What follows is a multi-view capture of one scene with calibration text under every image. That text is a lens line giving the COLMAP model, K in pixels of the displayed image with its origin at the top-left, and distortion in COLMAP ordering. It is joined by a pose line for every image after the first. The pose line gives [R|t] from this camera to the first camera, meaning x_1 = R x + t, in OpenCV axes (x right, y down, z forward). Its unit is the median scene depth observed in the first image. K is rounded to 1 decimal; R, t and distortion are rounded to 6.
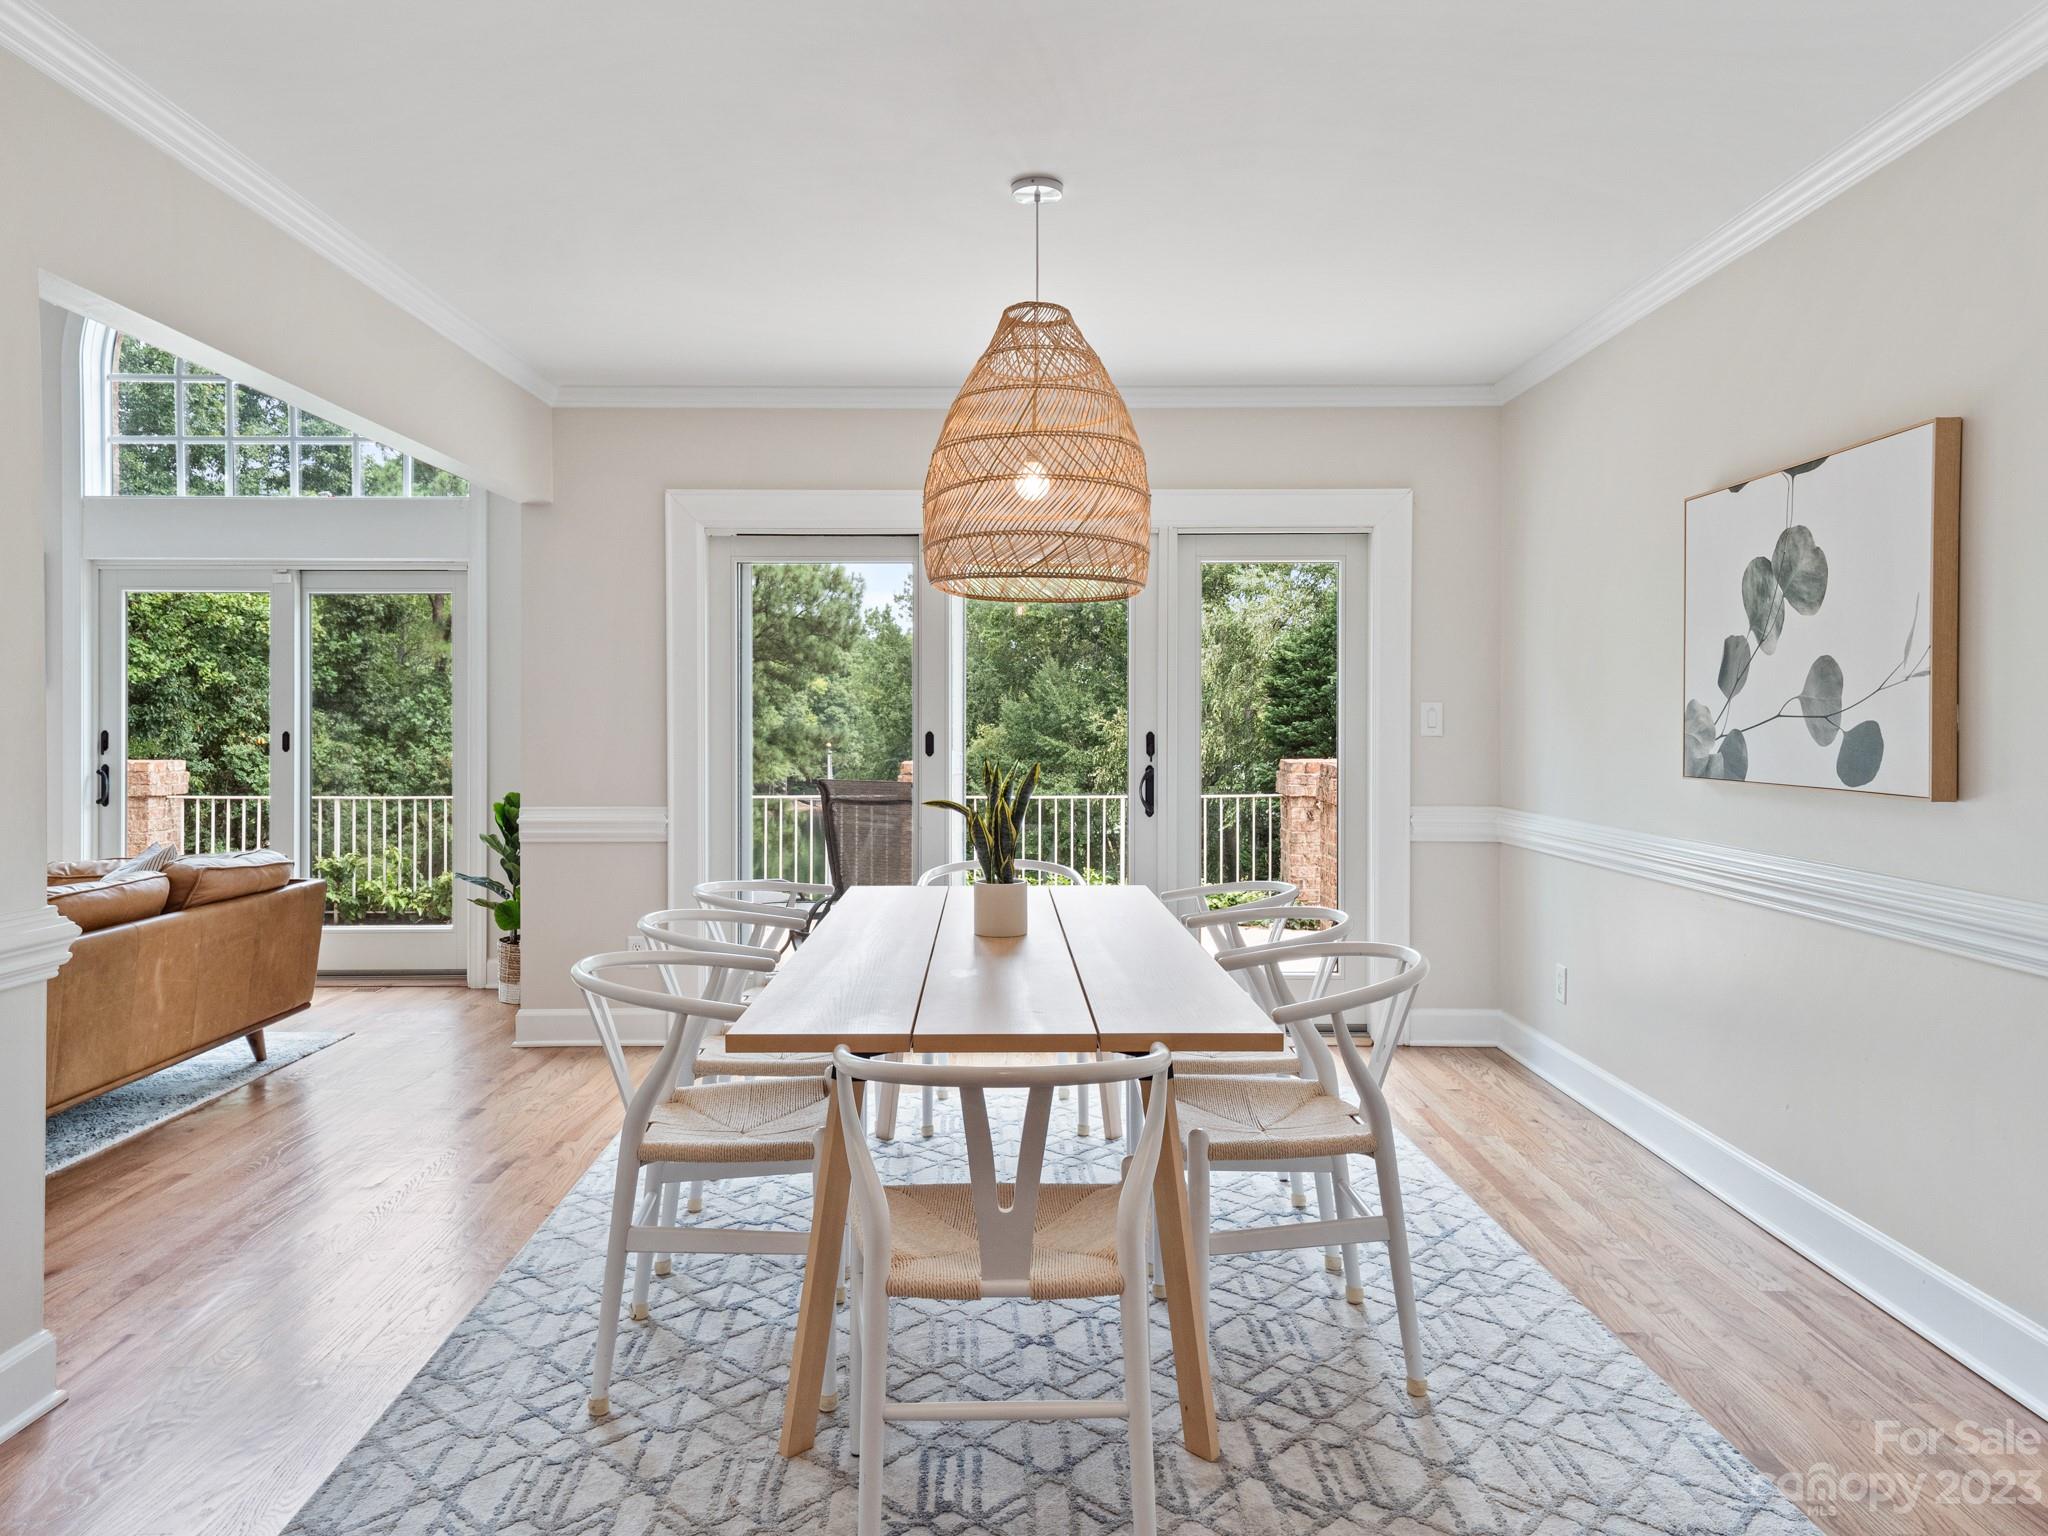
lens RADIAL K [[1379.7, 0, 1019.2], [0, 1379.7, 762.3], [0, 0, 1]] dist [-0.000472, -0.000164]
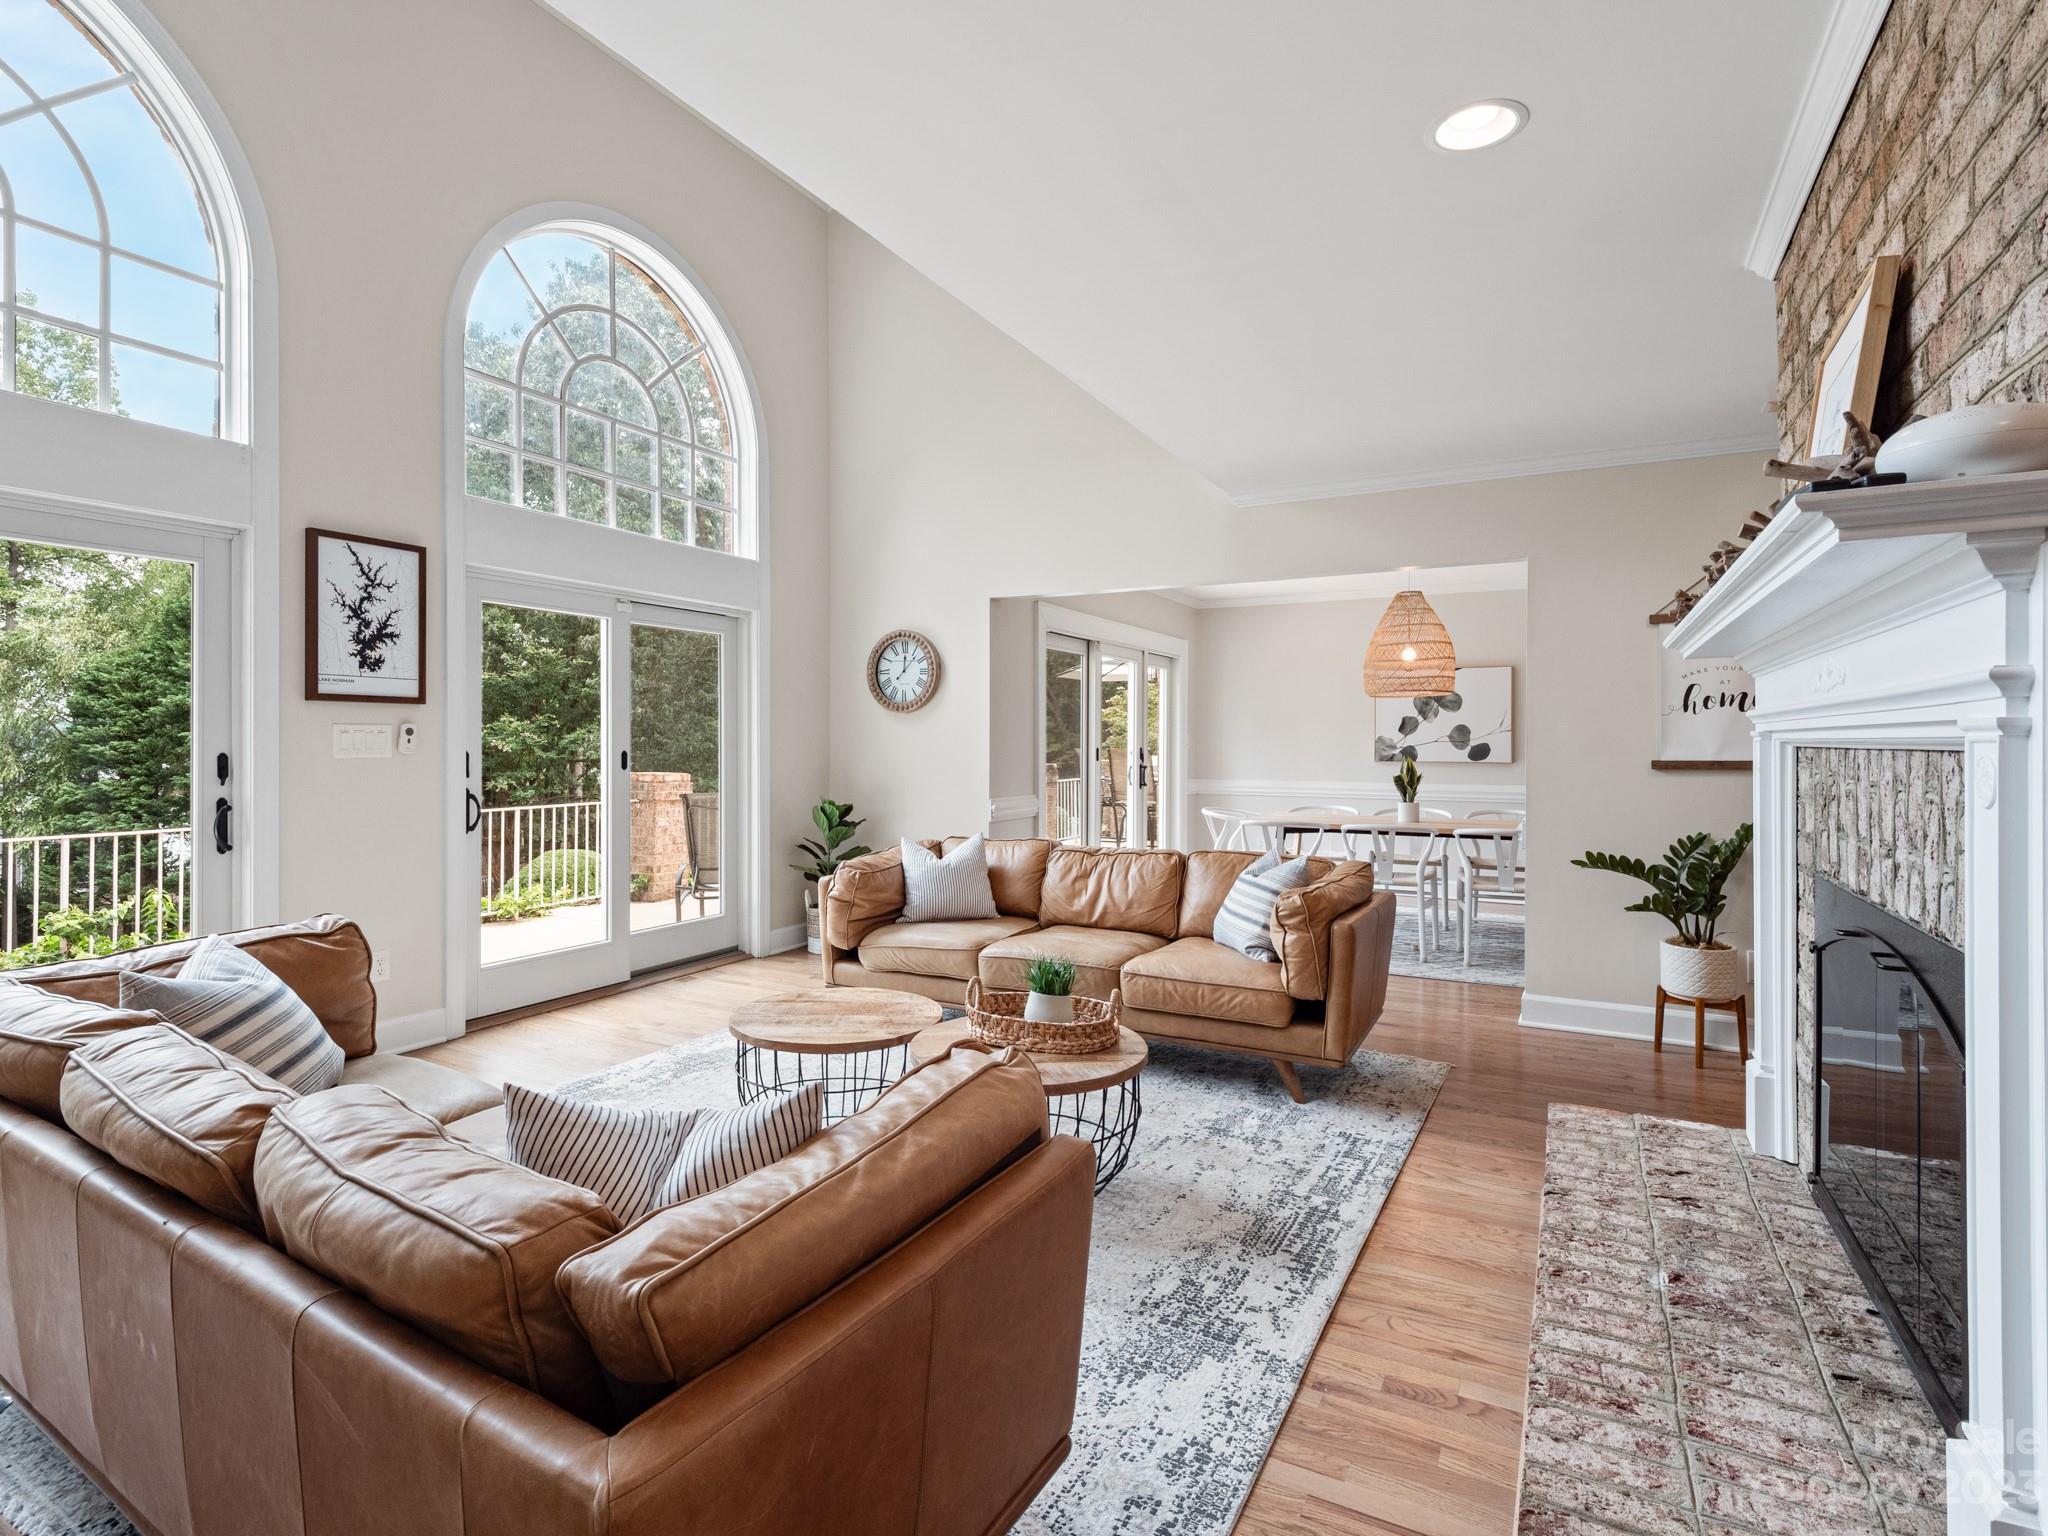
lens RADIAL K [[1004.7, 0, 1009.4], [0, 1004.7, 746.1], [0, 0, 1]] dist [0.004303, -0.003986]
pose [[0.485603, -0.002075, 0.874177, -1.068494], [0.024111, 0.999649, -0.011020, -0.010280], [-0.873847, 0.026429, 0.485483, 0.366479]]
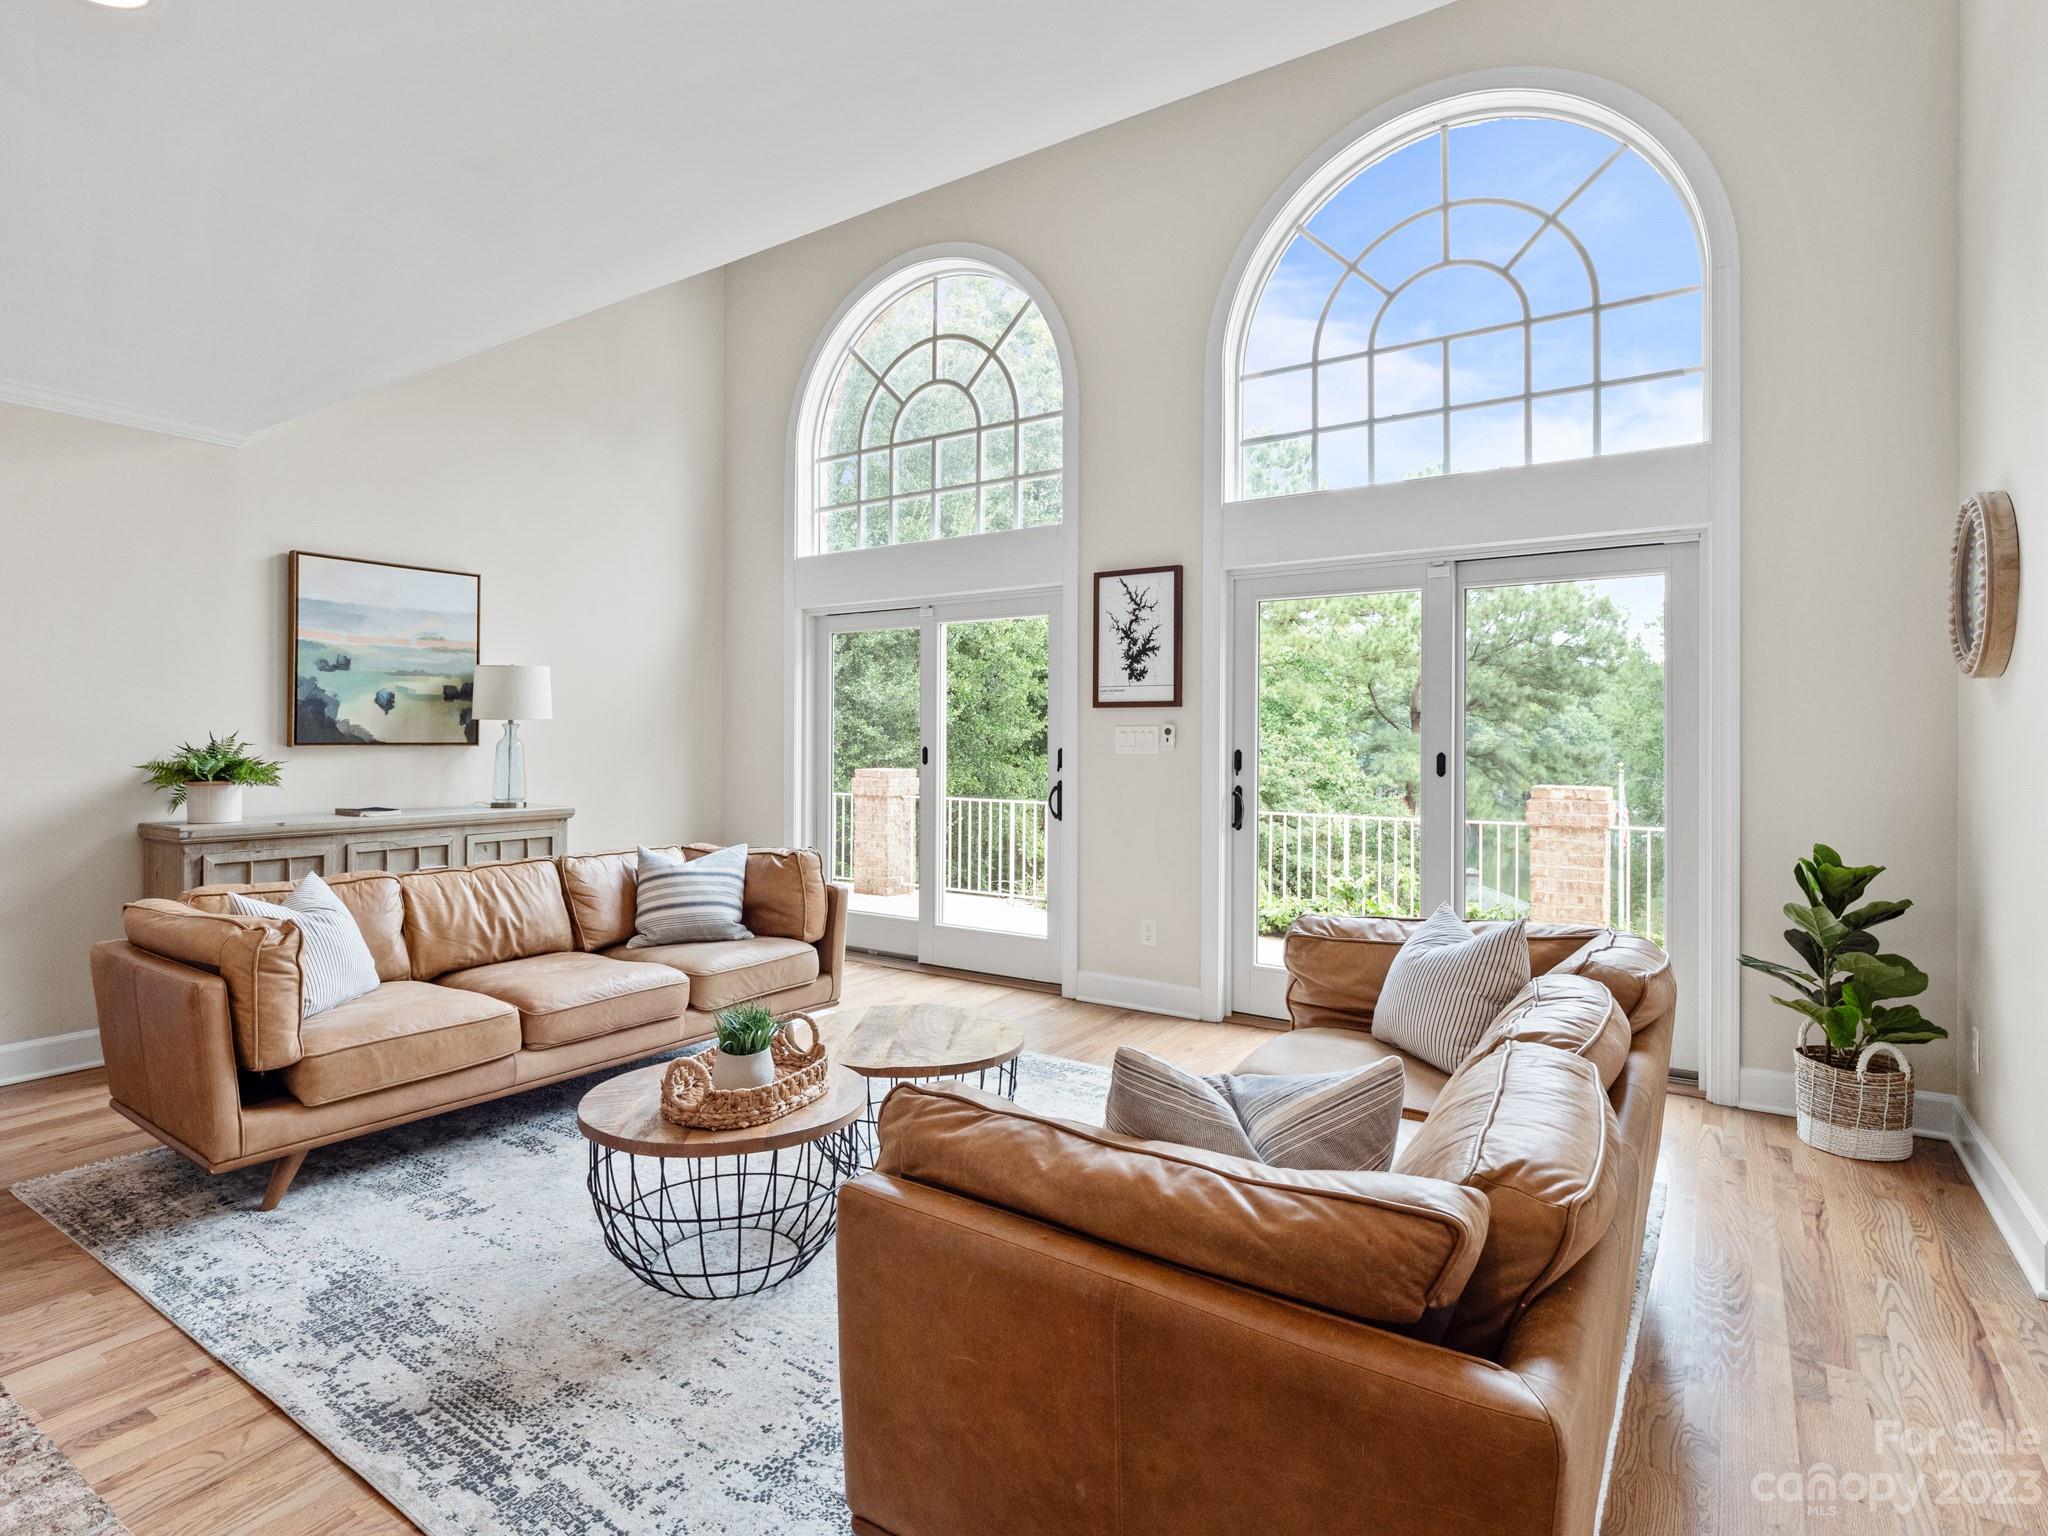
lens RADIAL K [[1084.8, 0, 980.0], [0, 1084.8, 737.1], [0, 0, 1]] dist [-0.002100, -0.000098]
pose [[0.824630, 0.000976, -0.565671, -0.389910], [-0.019605, 0.999447, -0.026855, -0.008088], [0.565332, 0.033235, 0.824193, 0.293959]]
